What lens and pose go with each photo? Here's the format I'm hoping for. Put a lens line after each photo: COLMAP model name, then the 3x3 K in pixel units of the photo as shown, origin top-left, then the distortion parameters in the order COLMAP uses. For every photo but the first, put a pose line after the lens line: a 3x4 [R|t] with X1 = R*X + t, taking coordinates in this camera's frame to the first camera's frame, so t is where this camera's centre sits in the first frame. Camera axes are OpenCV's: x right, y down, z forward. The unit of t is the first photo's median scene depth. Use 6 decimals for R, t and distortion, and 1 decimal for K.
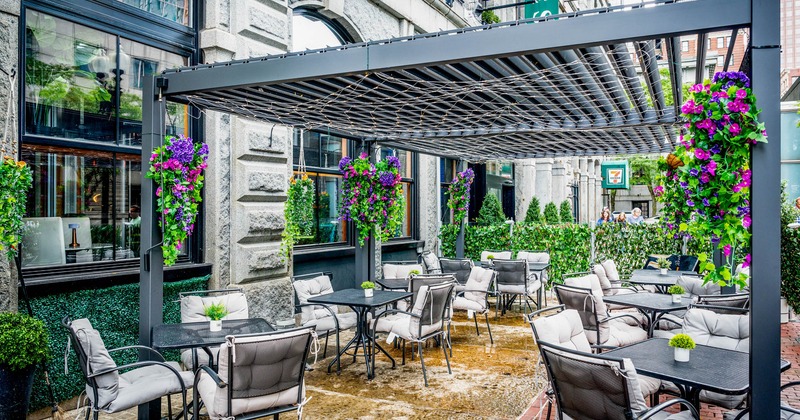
lens RADIAL K [[552.2, 0, 400.0], [0, 552.2, 210.0], [0, 0, 1]] dist [0.007073, 0.000491]
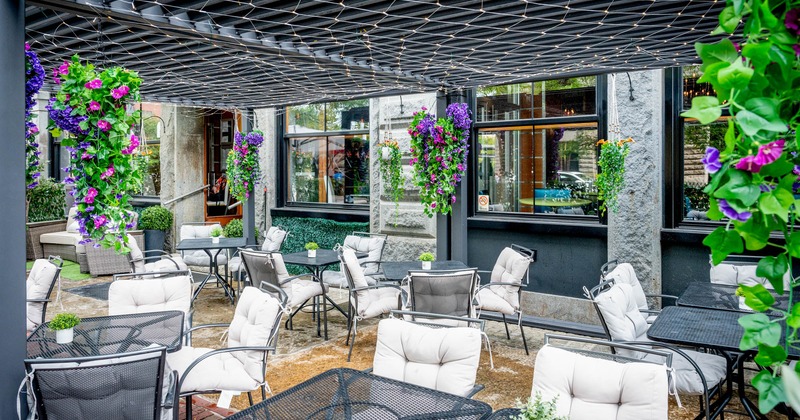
lens RADIAL K [[552.2, 0, 400.0], [0, 552.2, 210.0], [0, 0, 1]] dist [0.007073, 0.000491]
pose [[-0.118773, 0.089435, -0.988885, 0.919383], [0.013143, 0.995990, 0.088499, -0.025097], [0.992834, -0.002485, -0.119472, 1.223317]]
